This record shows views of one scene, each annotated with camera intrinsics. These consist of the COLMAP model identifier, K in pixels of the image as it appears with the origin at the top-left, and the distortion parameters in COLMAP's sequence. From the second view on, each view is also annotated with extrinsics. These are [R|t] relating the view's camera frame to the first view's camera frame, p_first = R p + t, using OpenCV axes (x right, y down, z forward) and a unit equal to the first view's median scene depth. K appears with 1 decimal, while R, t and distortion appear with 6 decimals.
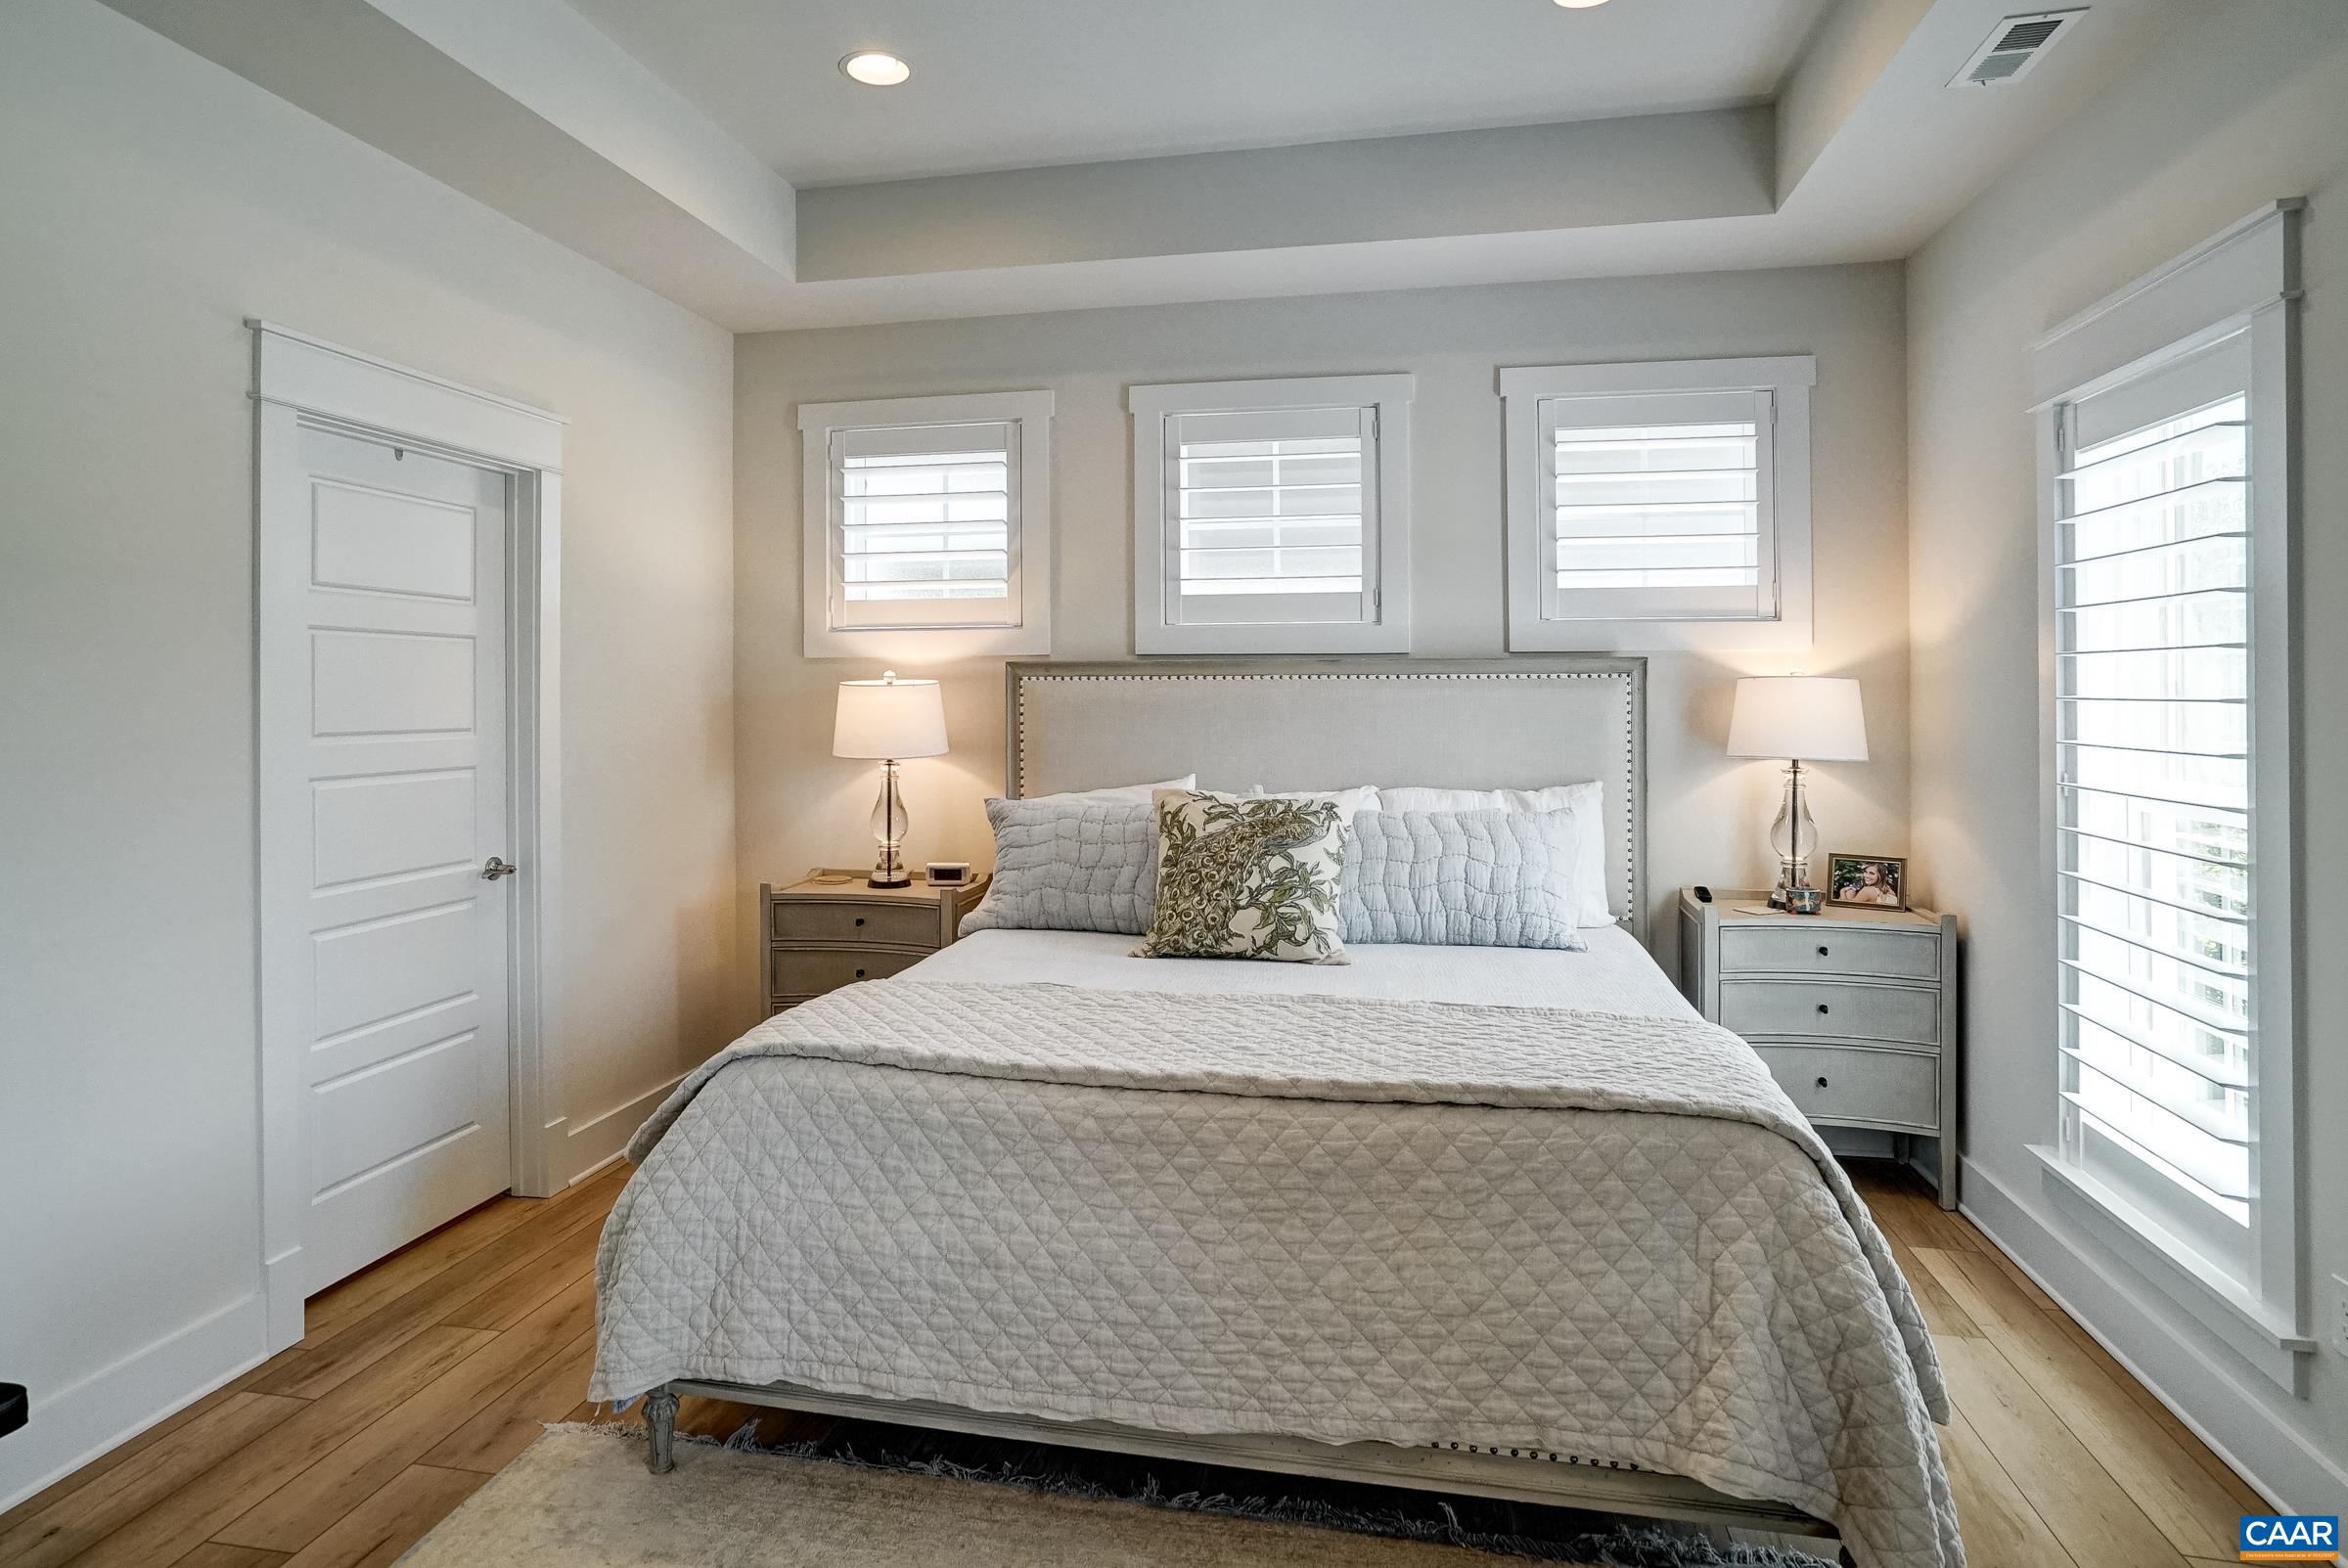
lens RADIAL K [[1302.6, 0, 1214.7], [0, 1302.6, 704.6], [0, 0, 1]] dist [-0.040628, 0.025616]
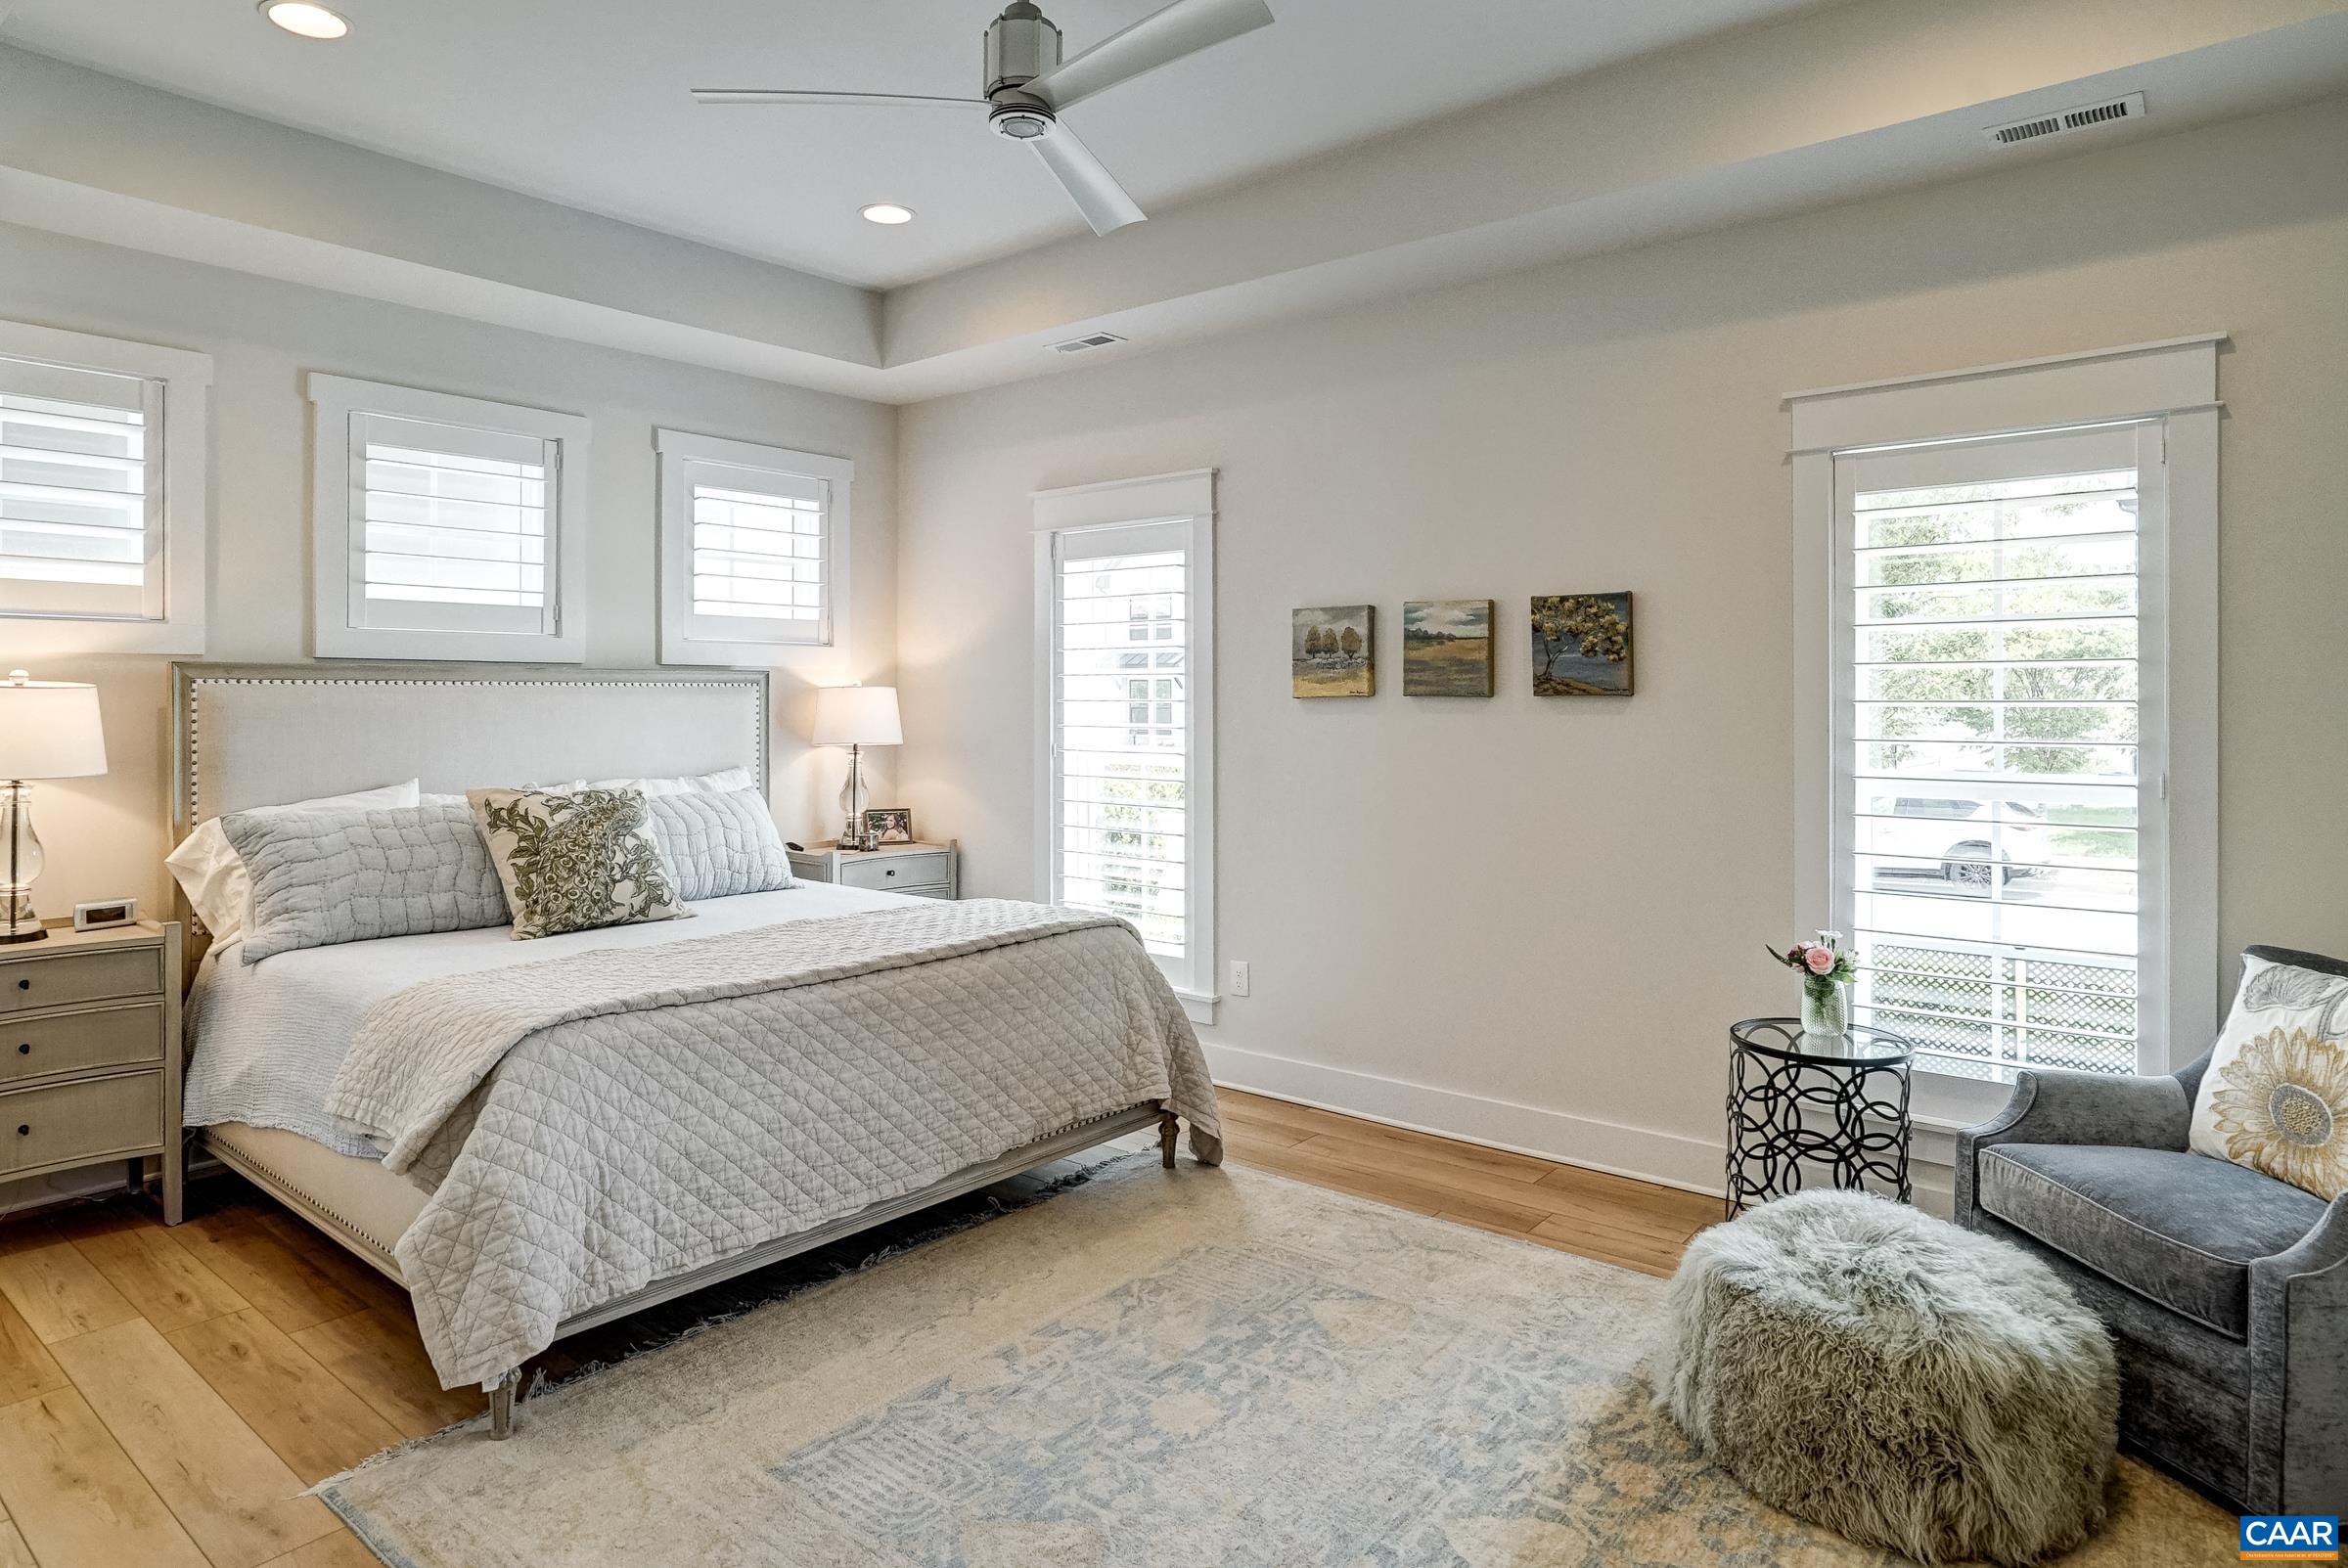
lens RADIAL K [[1325.4, 0, 1108.0], [0, 1325.4, 738.4], [0, 0, 1]] dist [-0.041183, 0.037760]
pose [[0.500645, -0.023596, 0.865331, -0.724581], [0.008645, 0.999715, 0.022258, 0.005348], [-0.865609, -0.003663, 0.500707, 0.026983]]
